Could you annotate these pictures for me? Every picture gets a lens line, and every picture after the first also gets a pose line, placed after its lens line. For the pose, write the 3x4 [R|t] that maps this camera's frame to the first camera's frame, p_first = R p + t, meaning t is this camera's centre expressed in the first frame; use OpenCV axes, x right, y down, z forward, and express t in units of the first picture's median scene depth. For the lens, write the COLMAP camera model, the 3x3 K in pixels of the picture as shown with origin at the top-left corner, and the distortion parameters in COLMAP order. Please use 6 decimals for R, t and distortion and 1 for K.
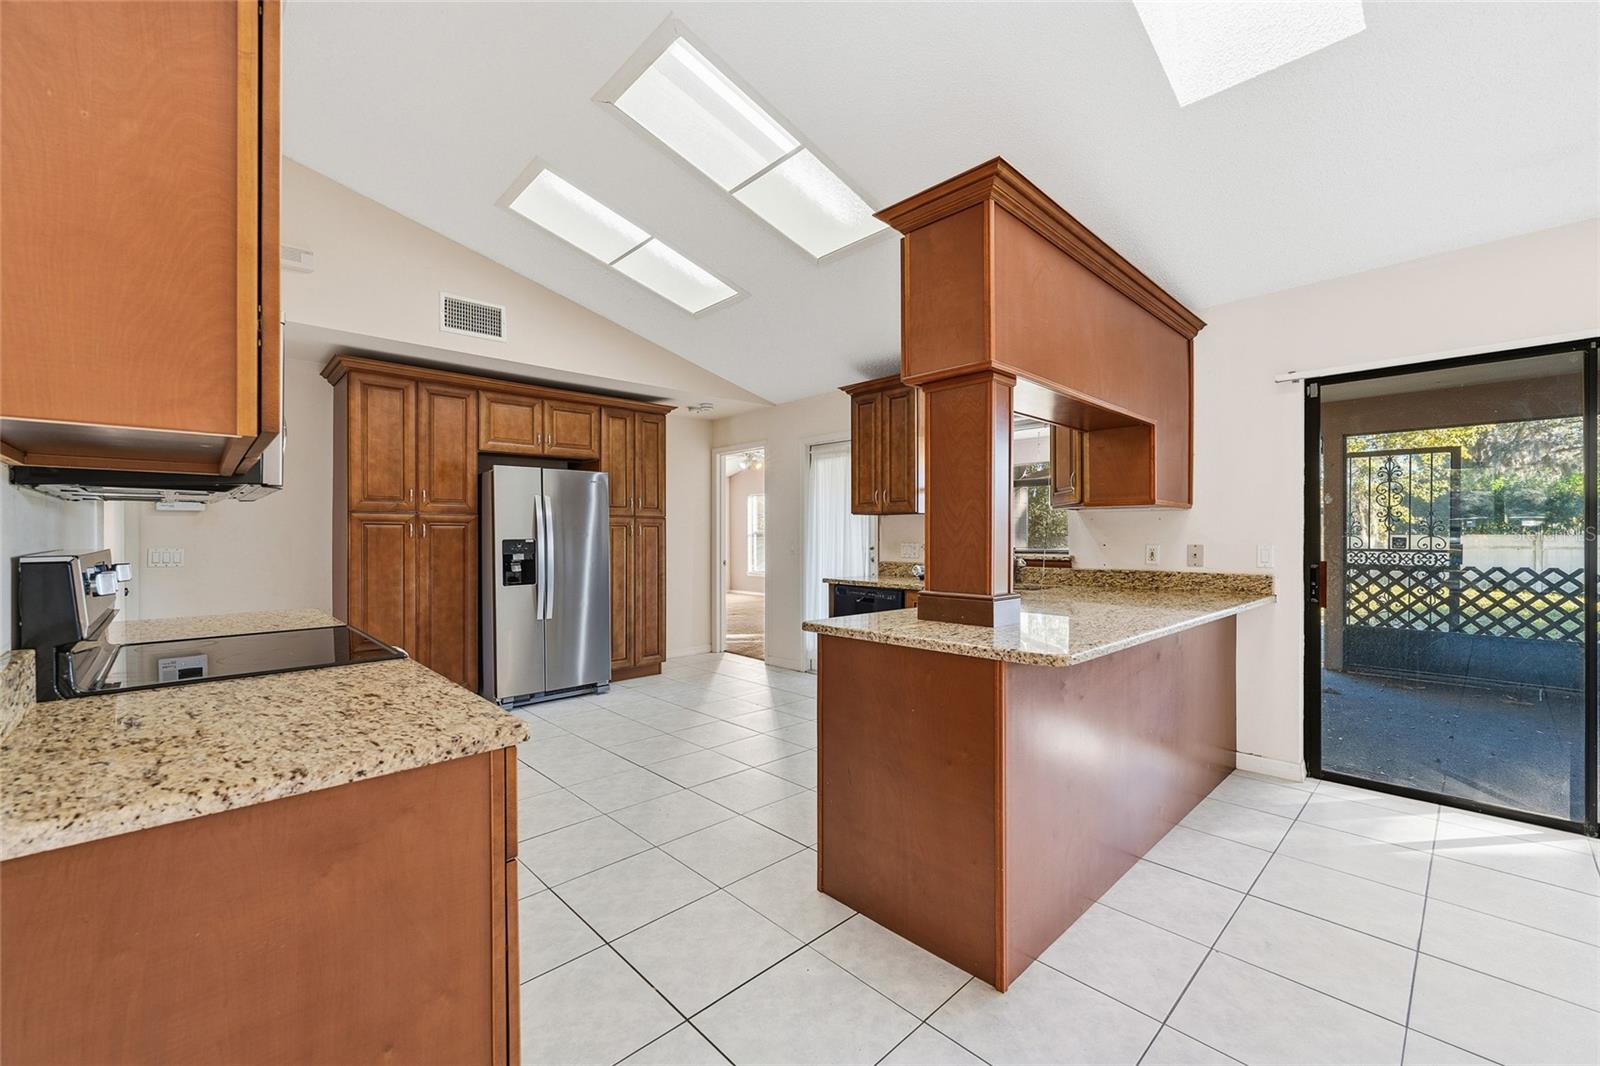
lens RADIAL K [[653.3, 0, 807.3], [0, 653.3, 537.7], [0, 0, 1]] dist [-0.002665, -0.000408]
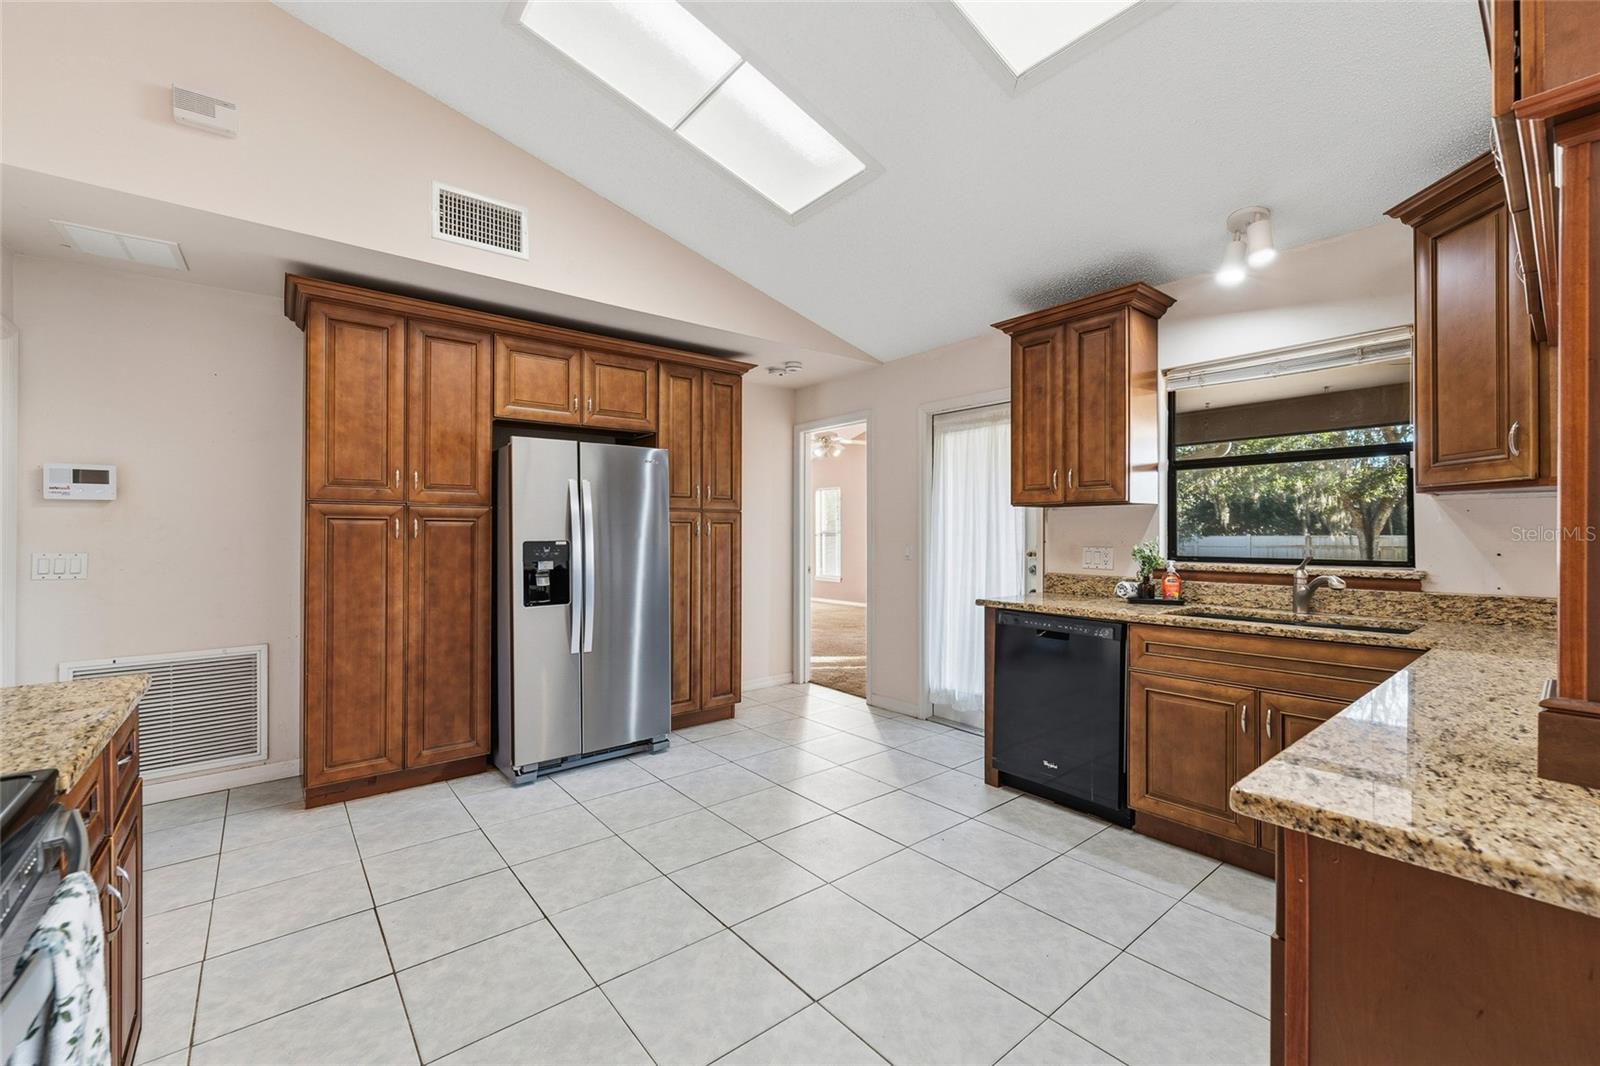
lens RADIAL K [[653.3, 0, 800.0], [0, 653.3, 533.3], [0, 0, 1]] dist [-0.002665, -0.000408]
pose [[0.996456, 0.001941, -0.084088, -0.099592], [-0.002293, 0.999989, -0.004096, -0.003227], [0.084079, 0.004275, 0.996450, 0.293479]]
